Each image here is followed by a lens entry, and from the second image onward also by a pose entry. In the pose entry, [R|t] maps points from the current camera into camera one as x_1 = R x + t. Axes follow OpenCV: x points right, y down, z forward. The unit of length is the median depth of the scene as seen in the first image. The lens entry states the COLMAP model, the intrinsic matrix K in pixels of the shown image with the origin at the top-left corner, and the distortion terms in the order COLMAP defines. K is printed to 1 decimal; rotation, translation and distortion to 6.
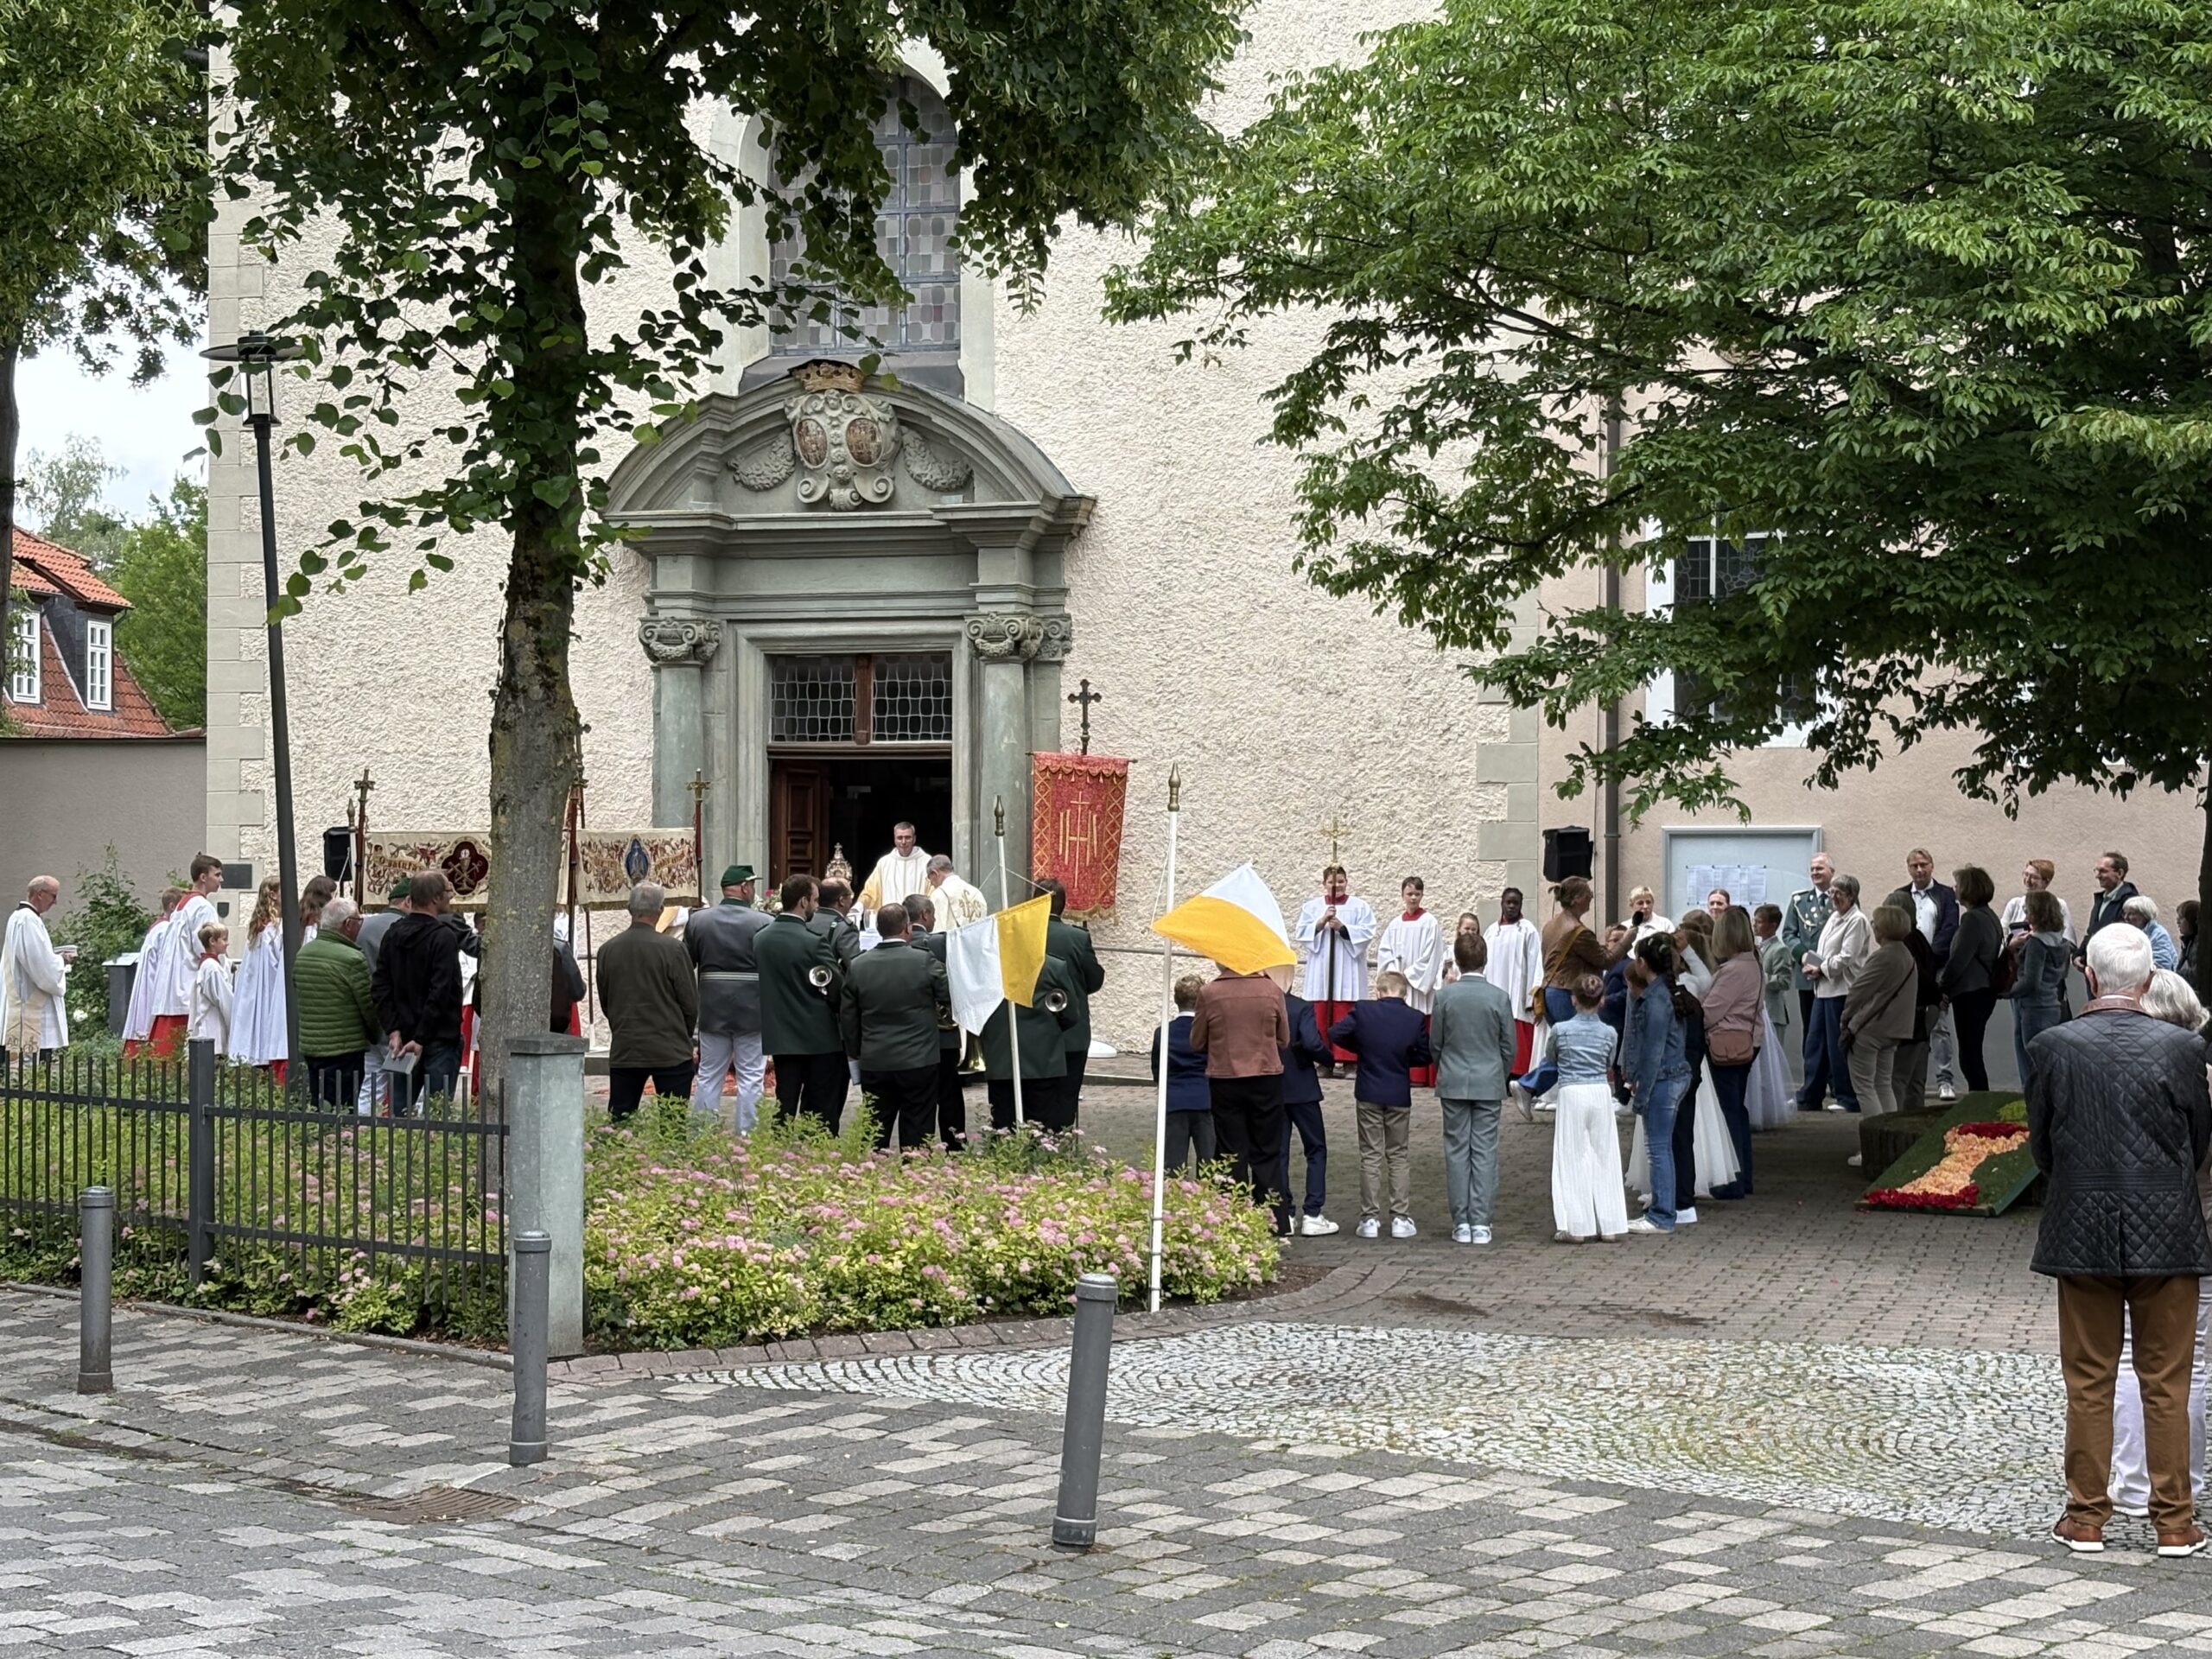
lens RADIAL K [[3698.6, 0, 1069.6], [0, 3698.6, 779.2], [0, 0, 1]] dist [0.127427, 0.000000]
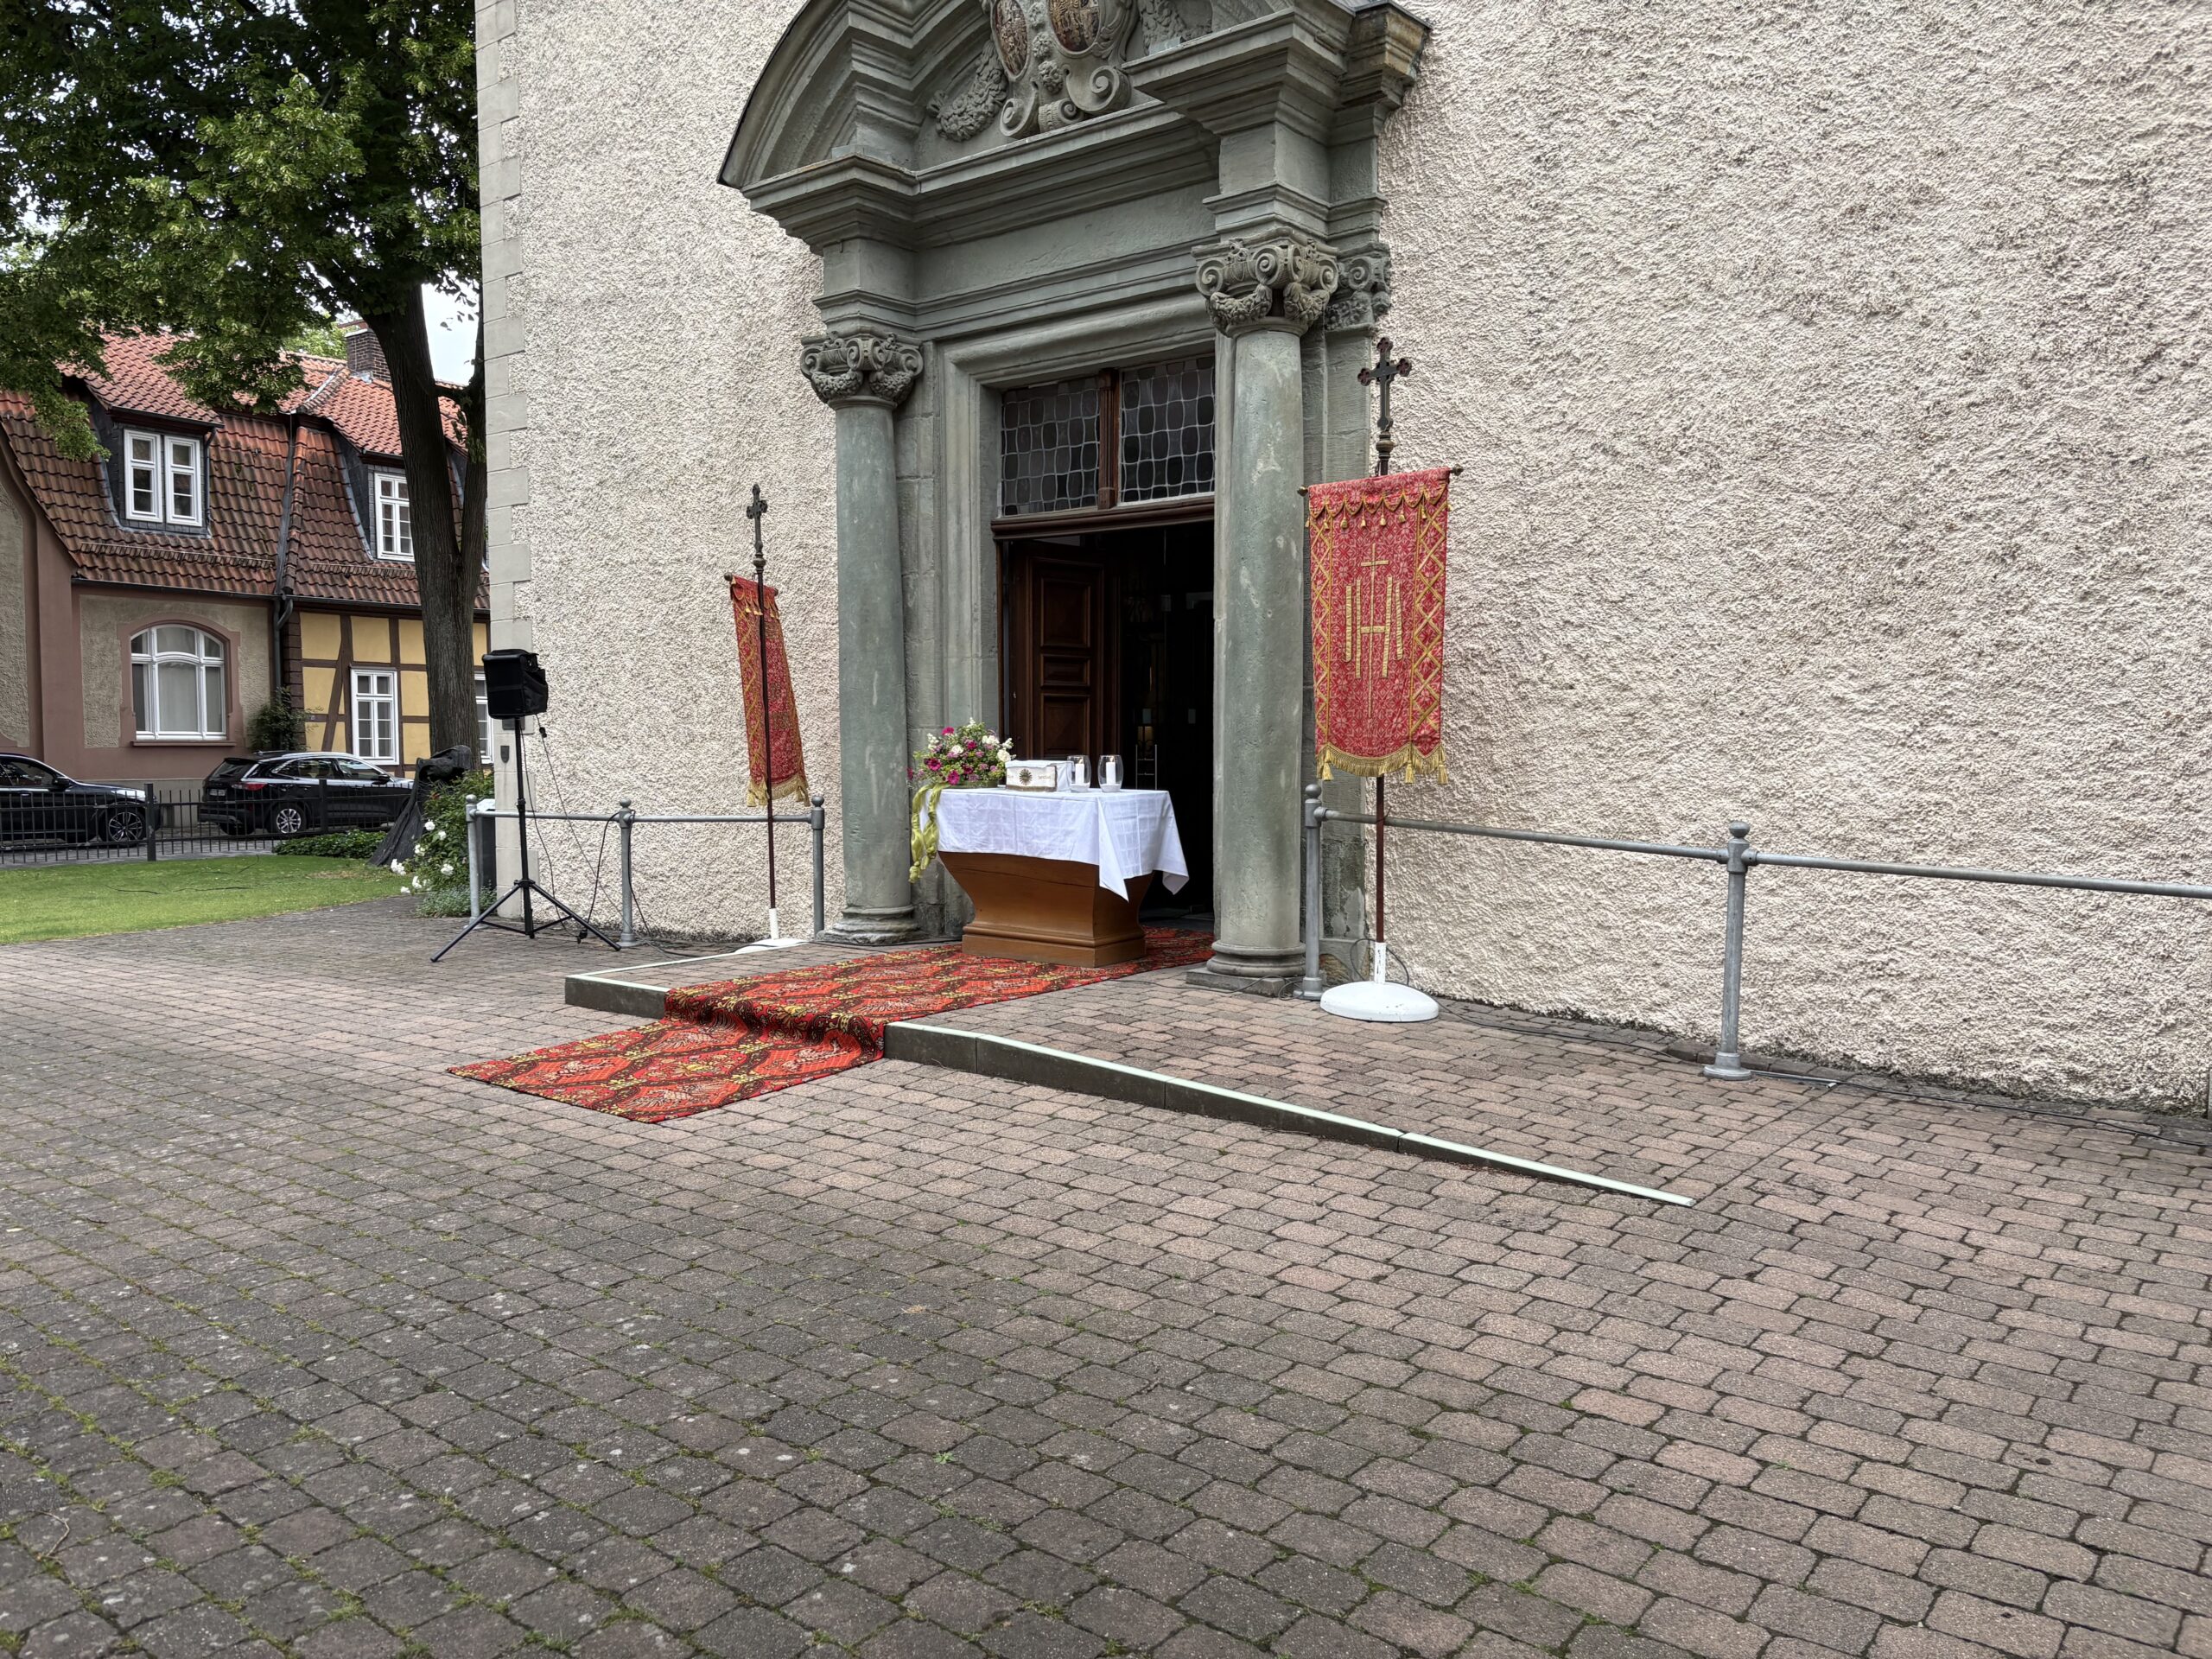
lens RADIAL K [[1668.0, 0, 1110.2], [0, 1668.0, 825.0], [0, 0, 1]] dist [0.025796, -0.004962]
pose [[0.925163, 0.015583, -0.379250, 0.060522], [0.010949, 0.997646, 0.067701, 0.027566], [0.379412, -0.066787, 0.922814, 0.729289]]
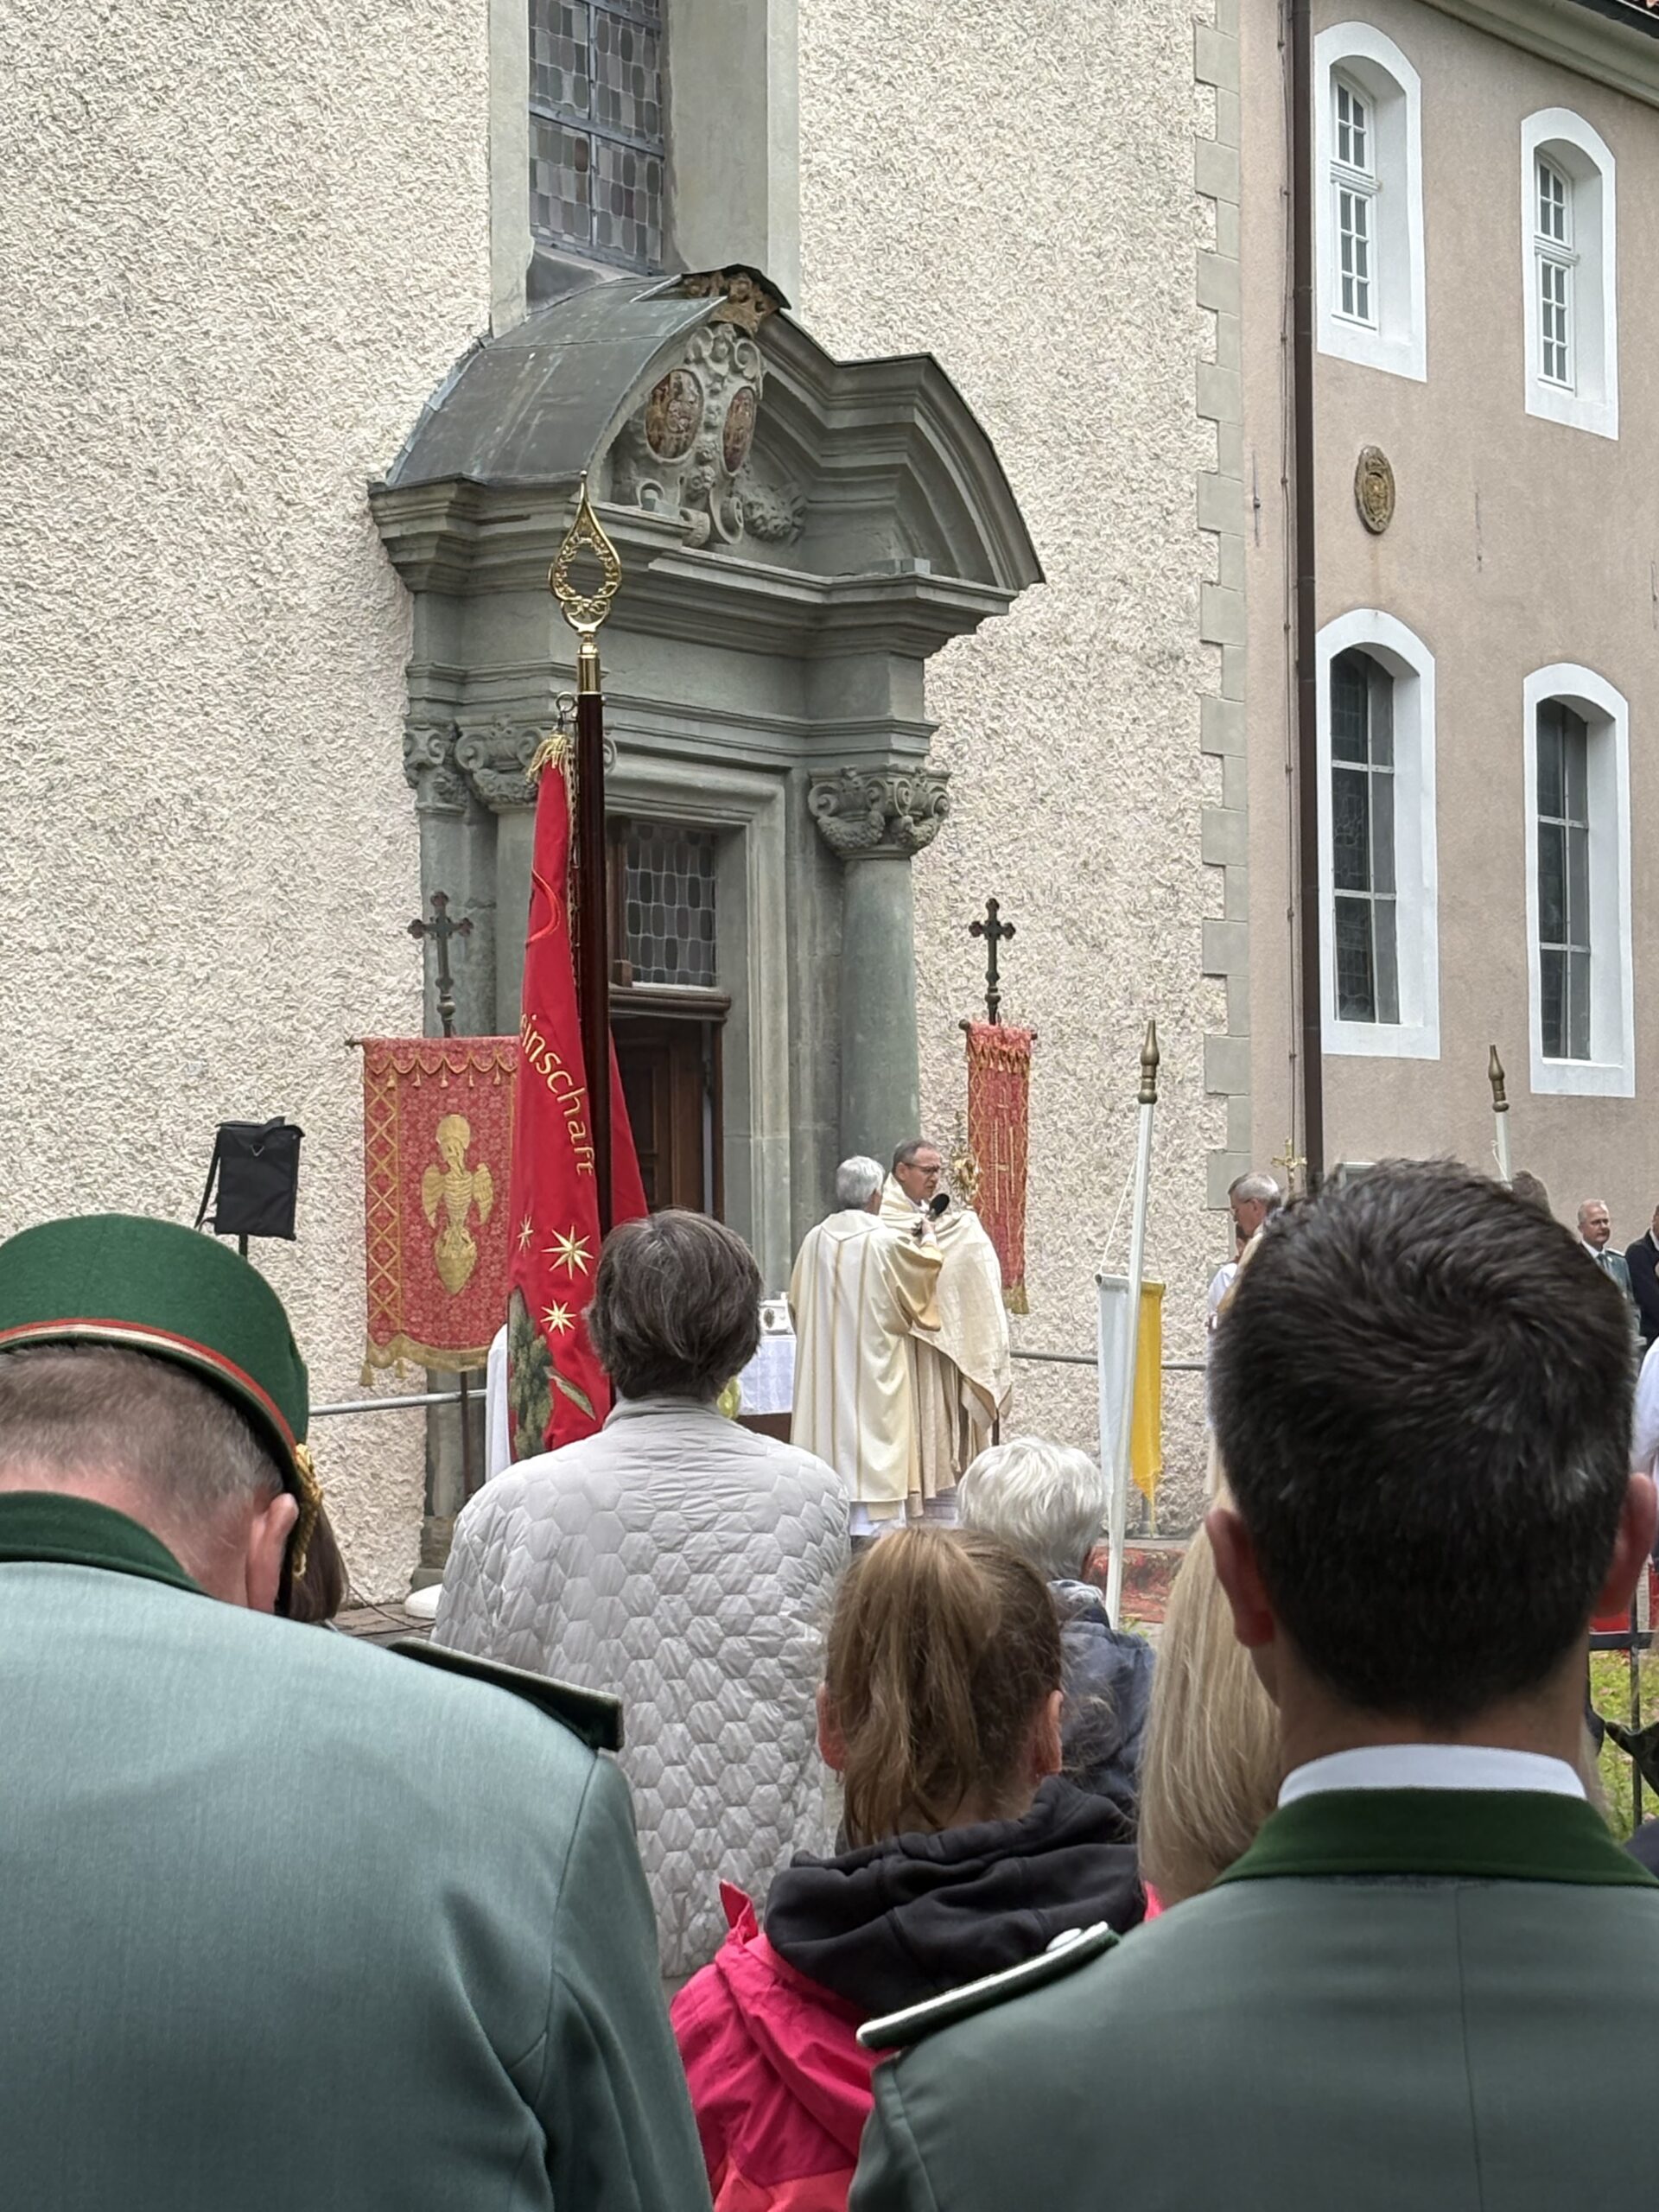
lens RADIAL K [[5292.3, 0, 832.7], [0, 5292.3, 1103.9], [0, 0, 1]] dist [0.150566, 0.000000]
pose [[0.253678, 0.026558, 0.966924, -0.797645], [-0.009586, 0.999643, -0.024941, 0.026444], [-0.967241, -0.002942, 0.253842, 0.788881]]
